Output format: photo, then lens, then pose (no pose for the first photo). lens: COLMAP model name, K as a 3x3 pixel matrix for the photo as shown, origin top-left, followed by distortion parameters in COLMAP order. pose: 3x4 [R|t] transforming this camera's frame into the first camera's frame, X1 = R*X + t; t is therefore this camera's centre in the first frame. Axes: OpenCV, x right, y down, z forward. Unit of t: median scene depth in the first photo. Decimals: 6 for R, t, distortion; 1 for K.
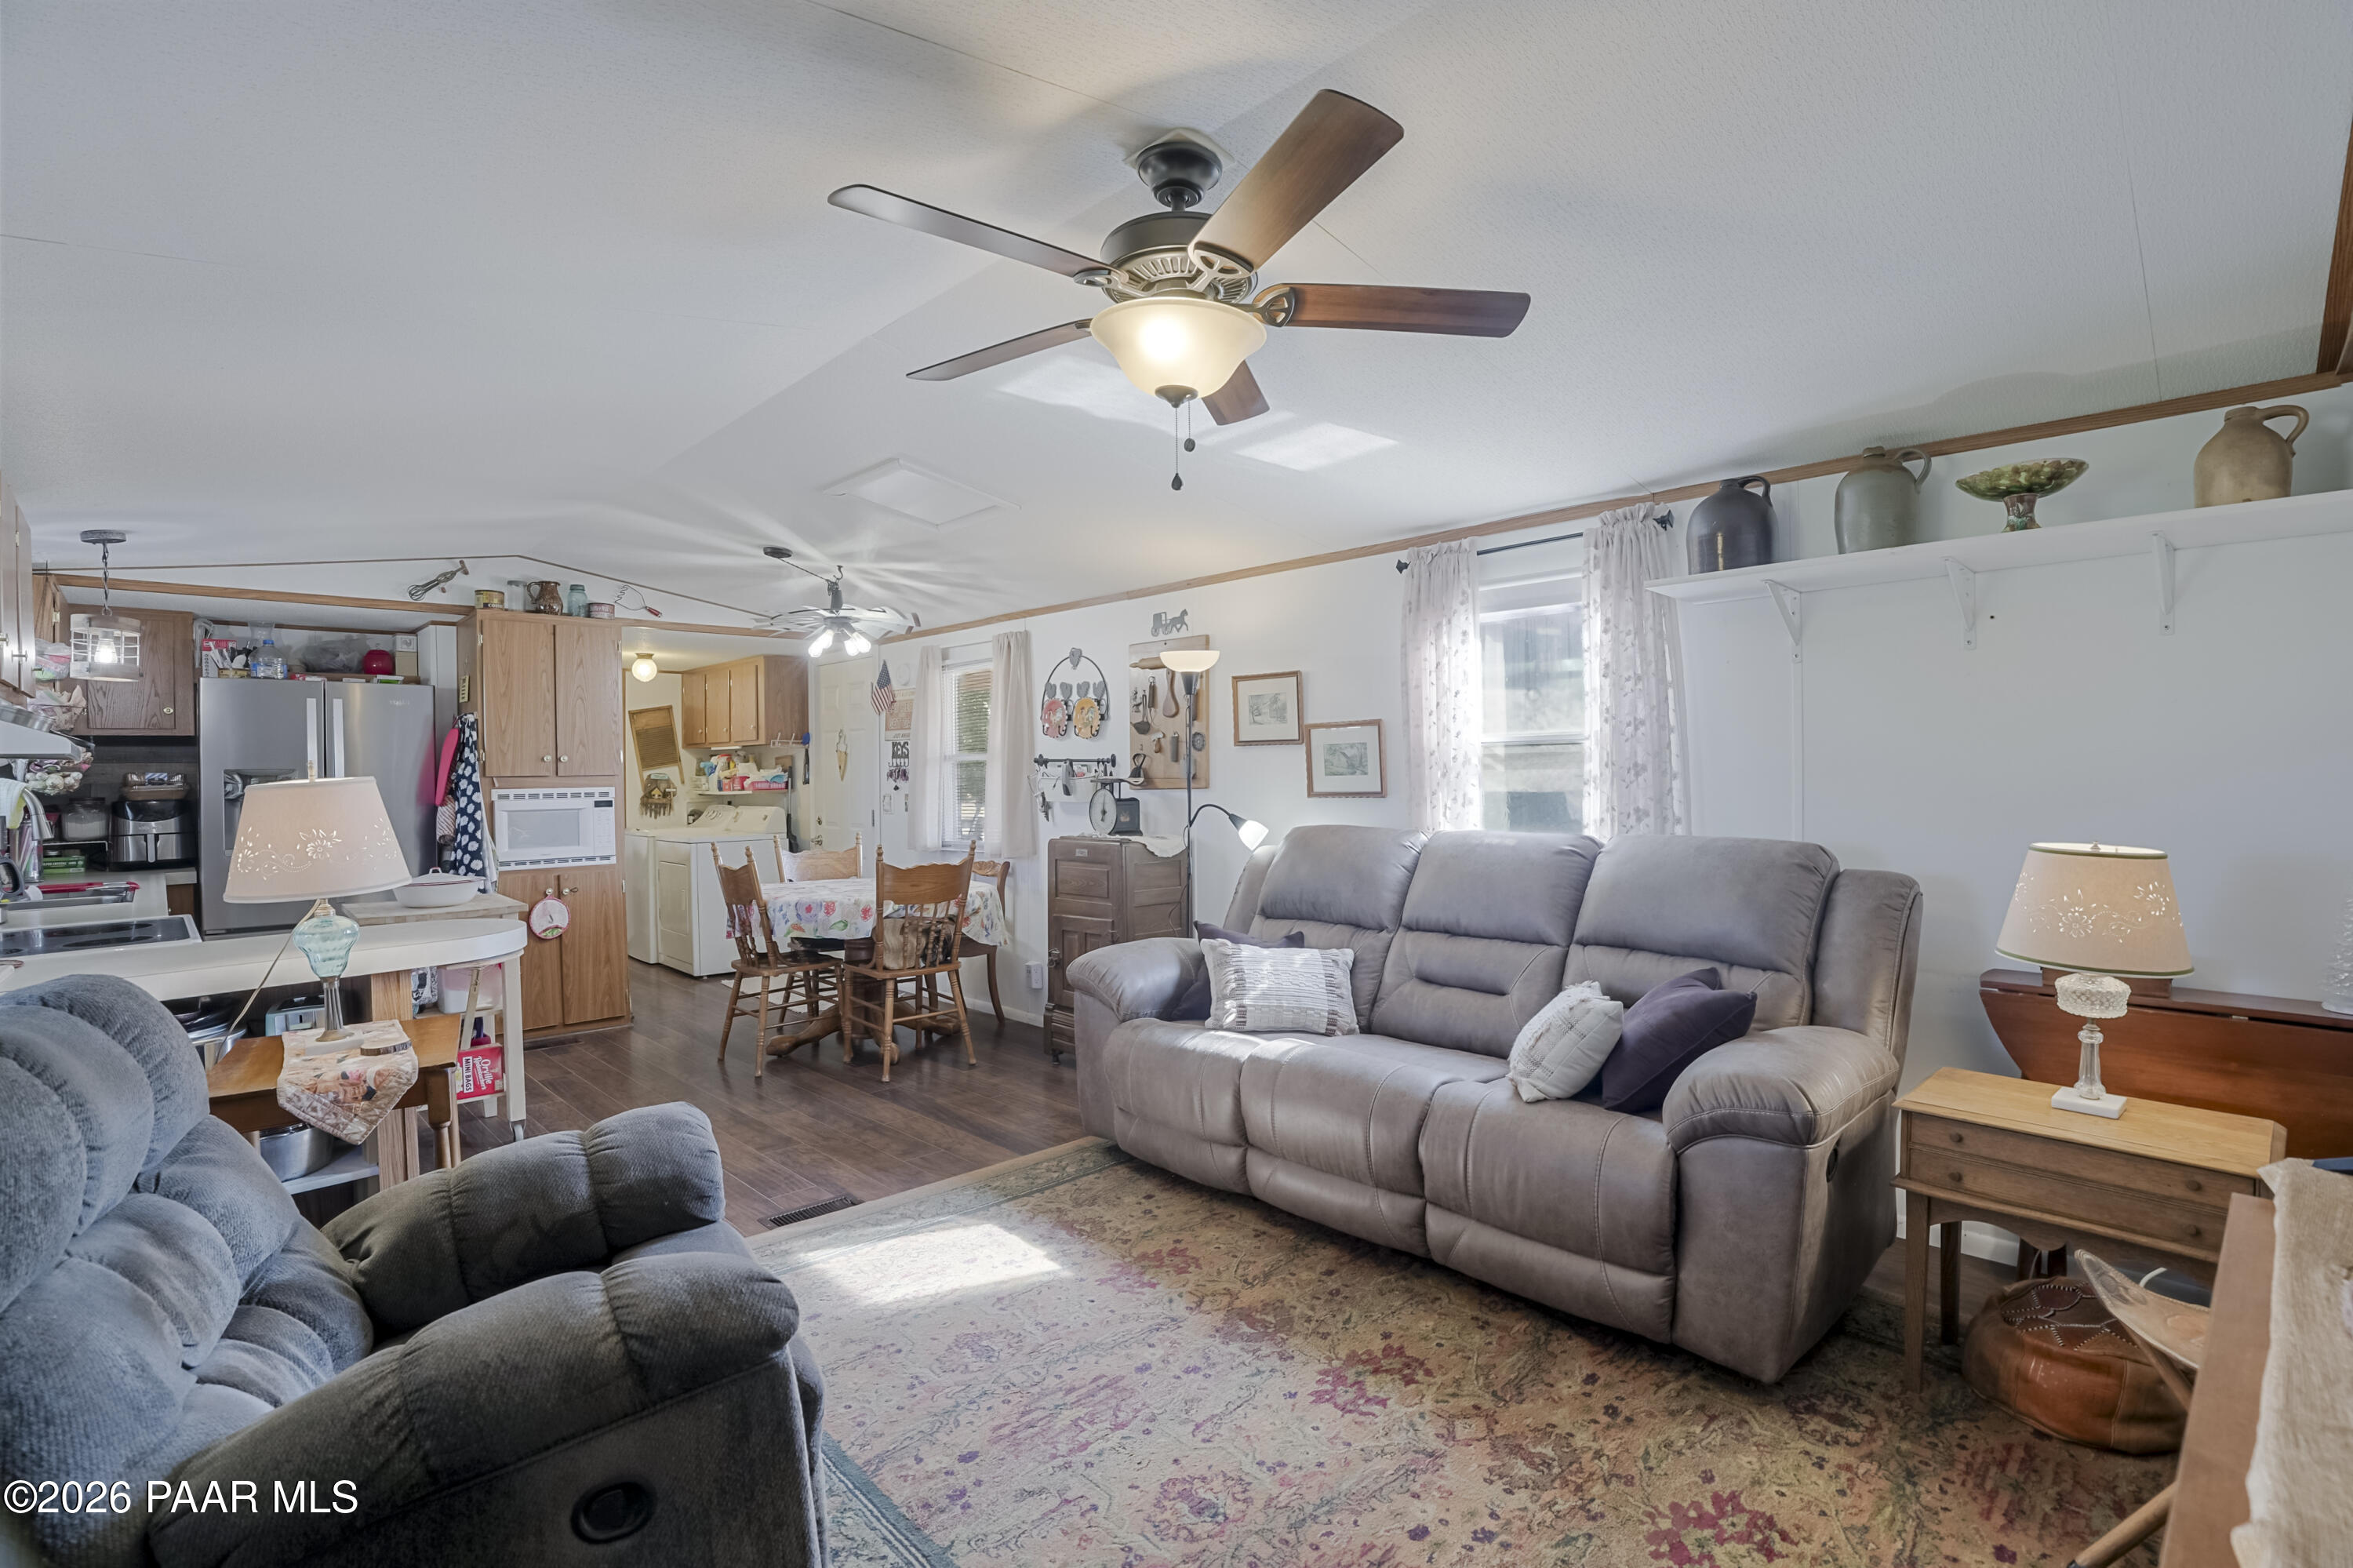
lens RADIAL K [[1069.8, 0, 1172.3], [0, 1069.8, 773.6], [0, 0, 1]] dist [-0.056881, 0.022115]
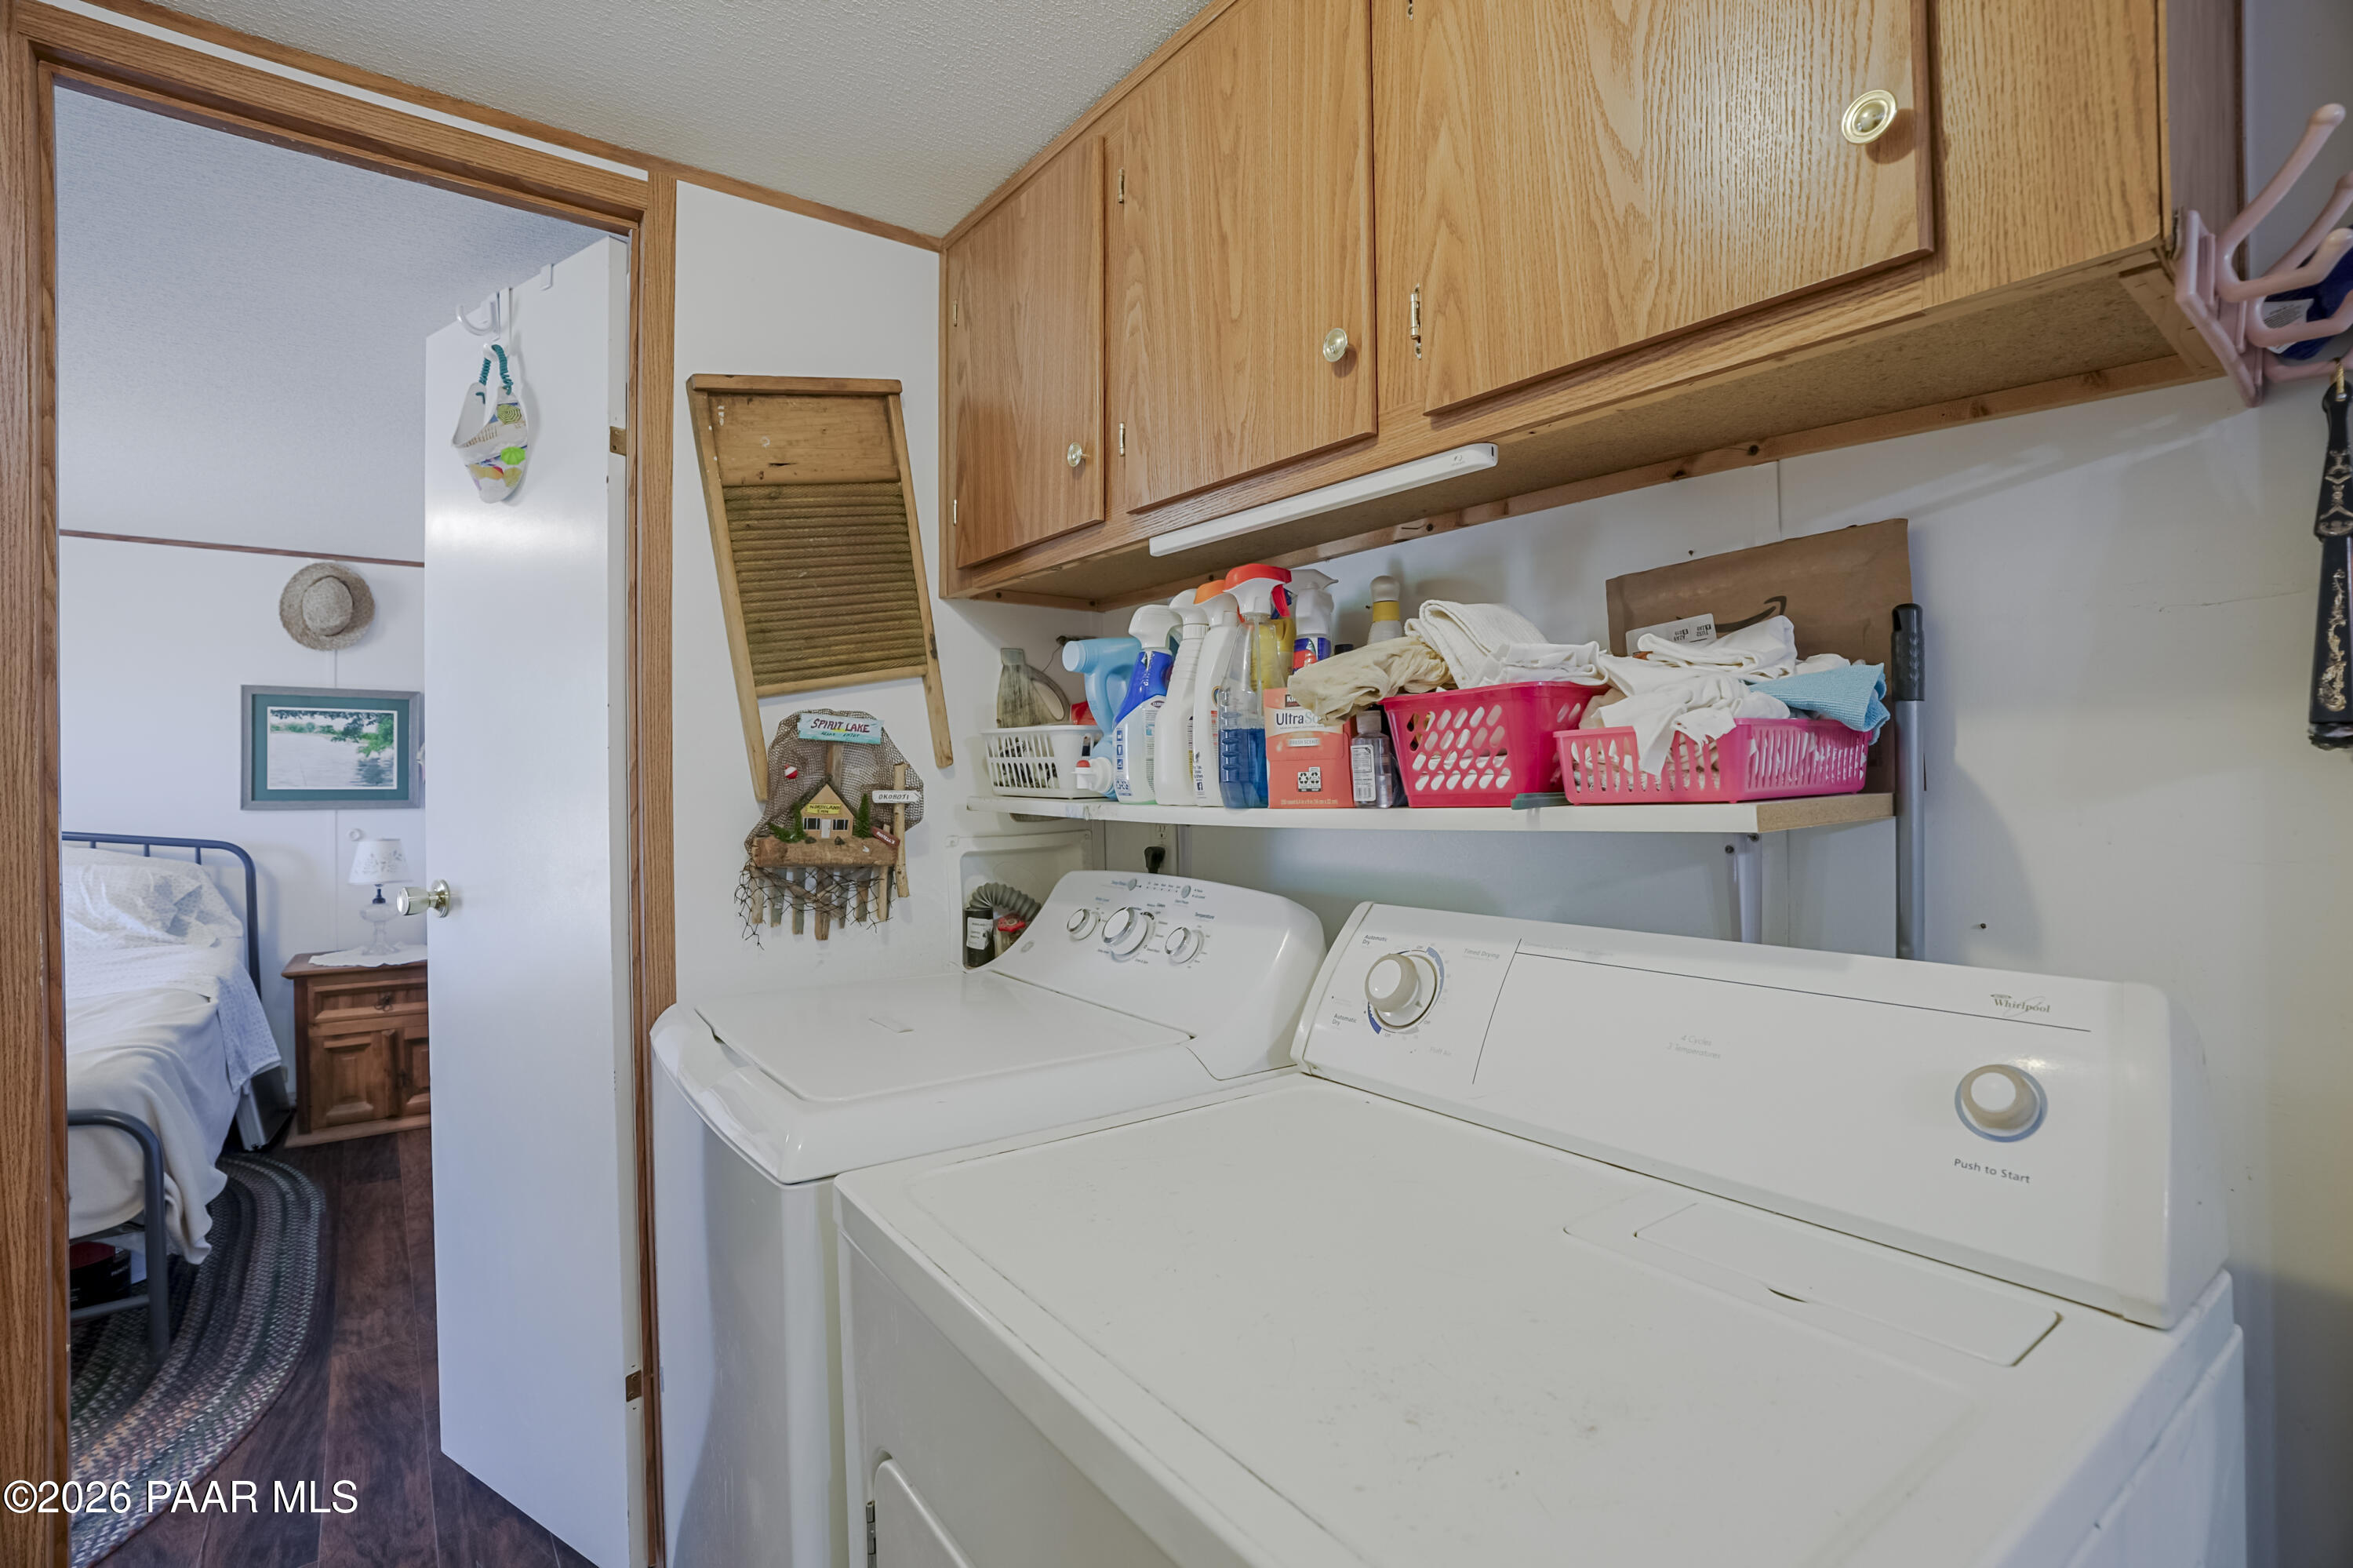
lens RADIAL K [[1069.8, 0, 1172.3], [0, 1069.8, 773.6], [0, 0, 1]] dist [-0.056881, 0.022115]
pose [[0.992075, -0.000688, -0.125643, -0.599867], [0.000458, 0.999998, -0.001858, 0.017609], [0.125644, 0.001786, 0.992074, 1.219213]]
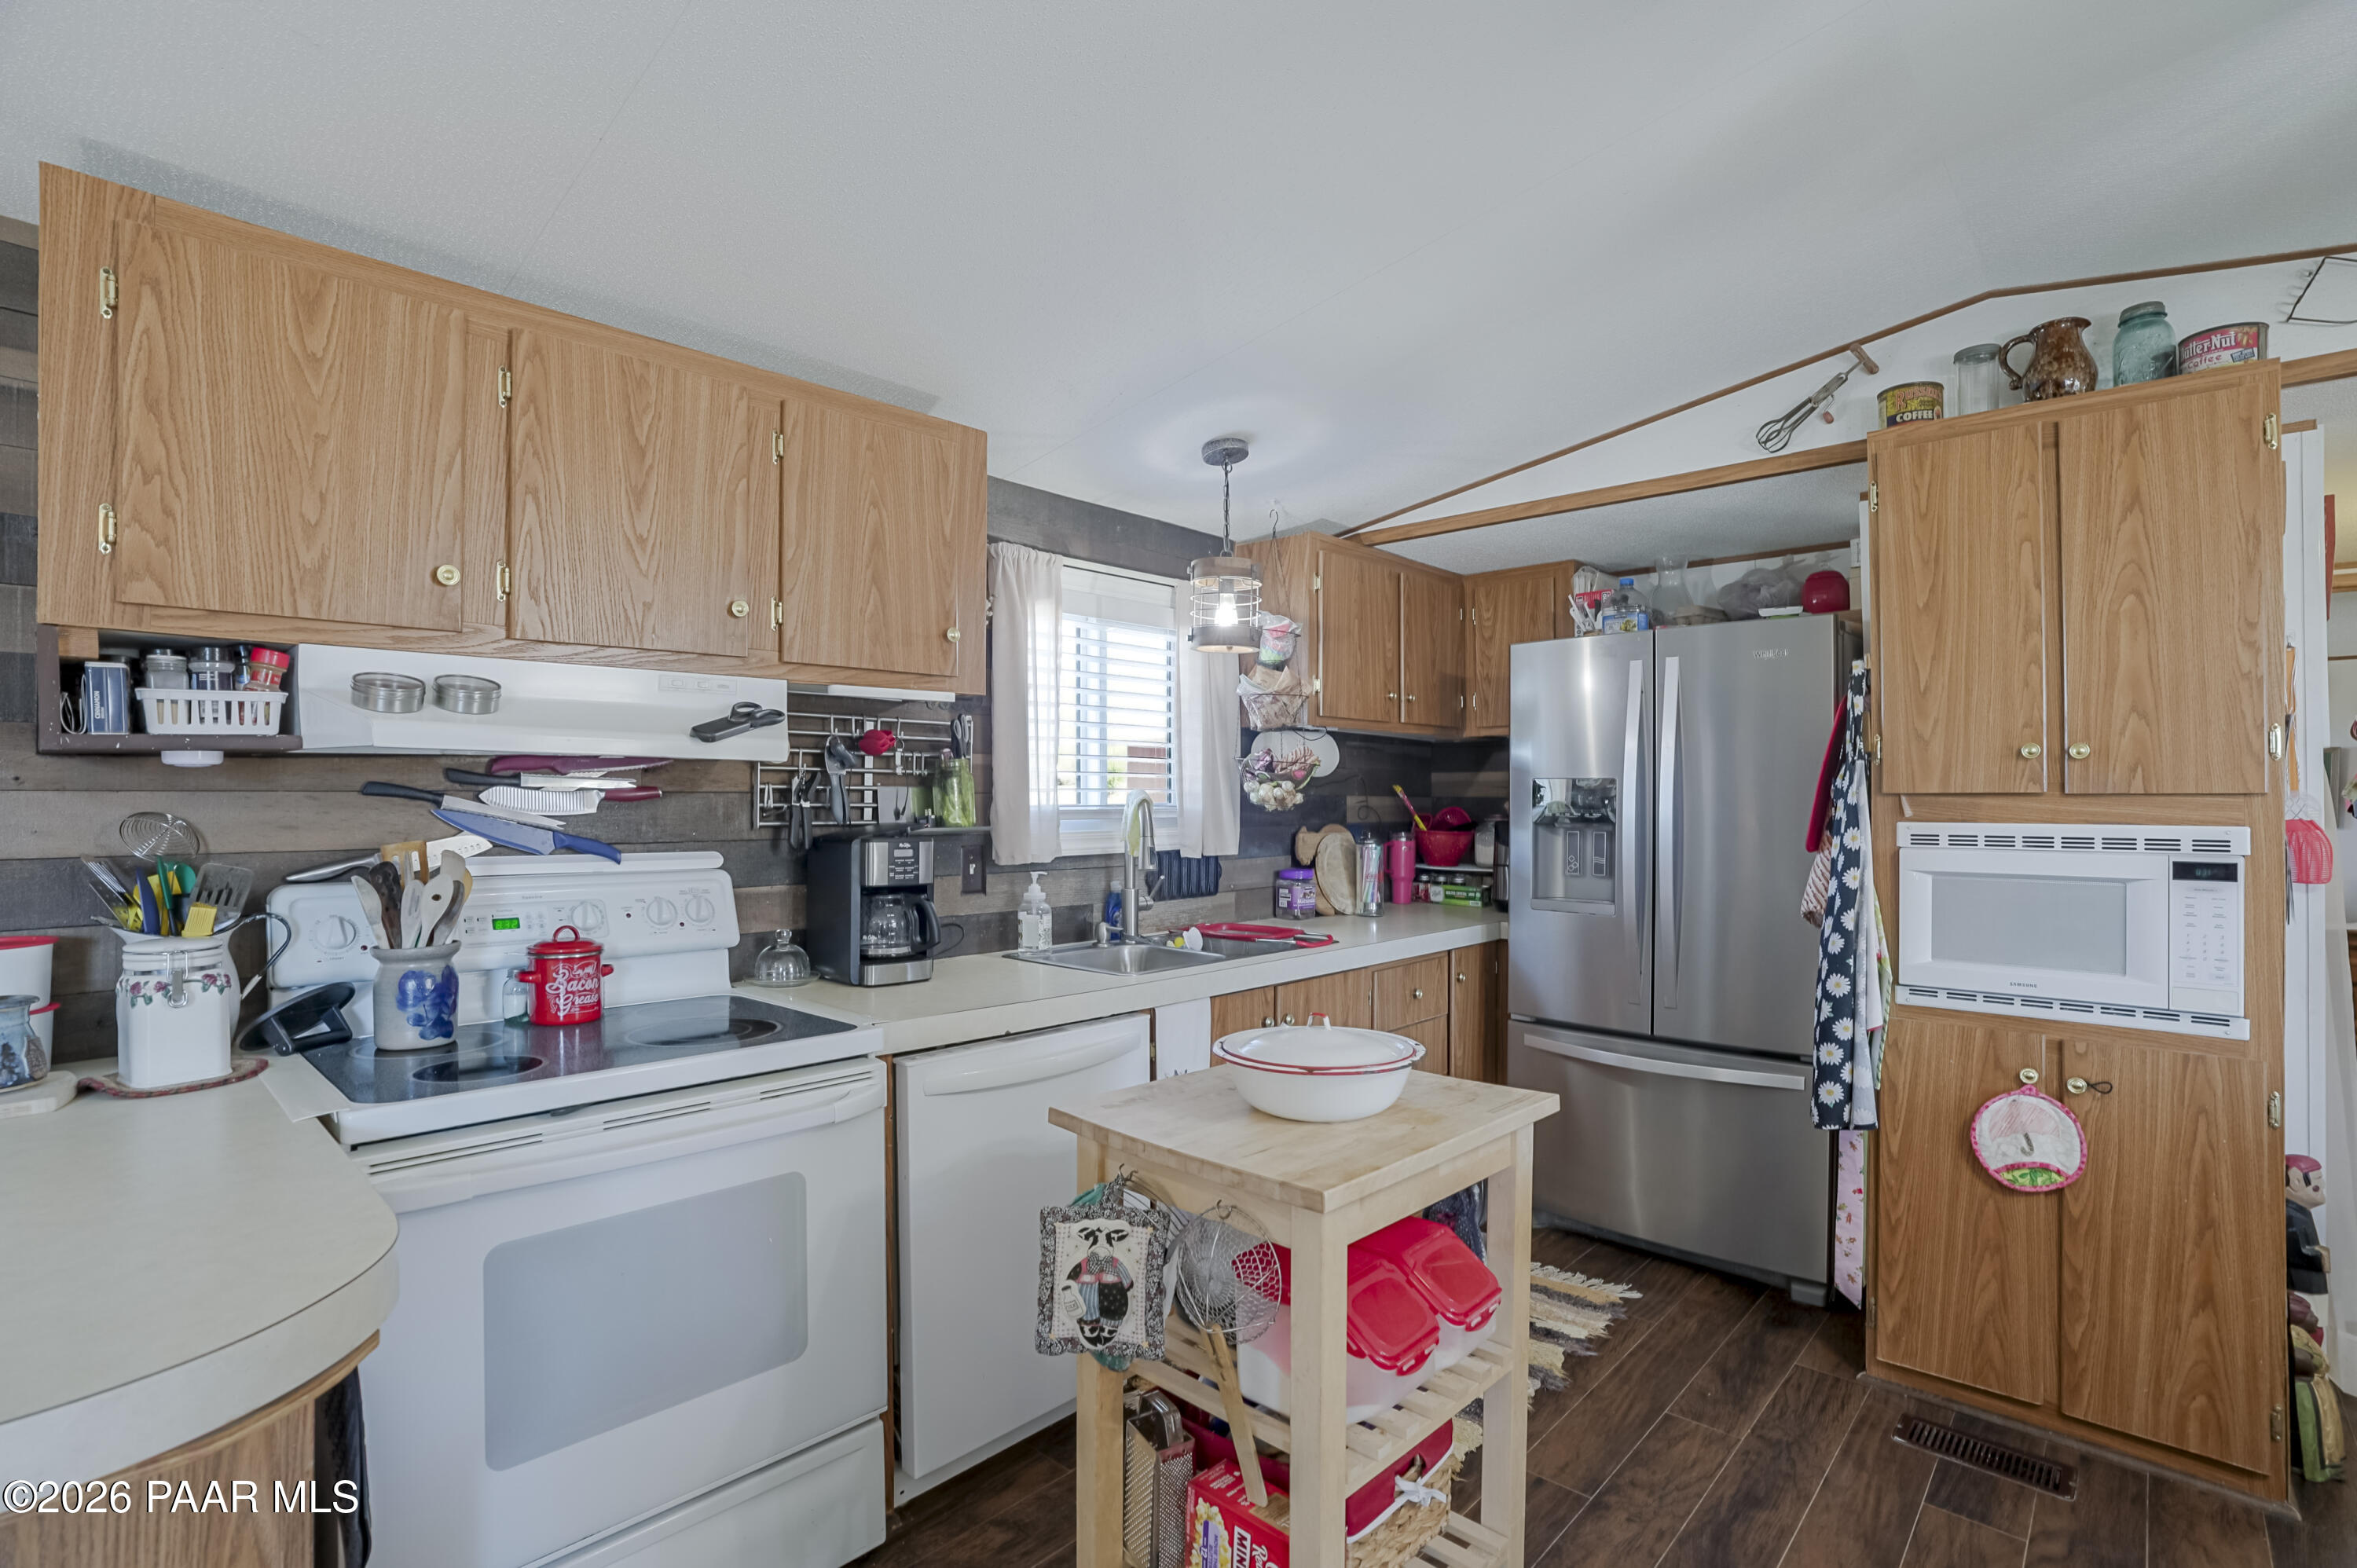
lens RADIAL K [[1097.5, 0, 1171.0], [0, 1097.5, 790.3], [0, 0, 1]] dist [-0.065571, 0.024181]
pose [[0.035563, 0.007632, -0.999338, -0.188319], [-0.005484, 0.999957, 0.007442, -0.000379], [0.999352, 0.005215, 0.035603, 0.633400]]
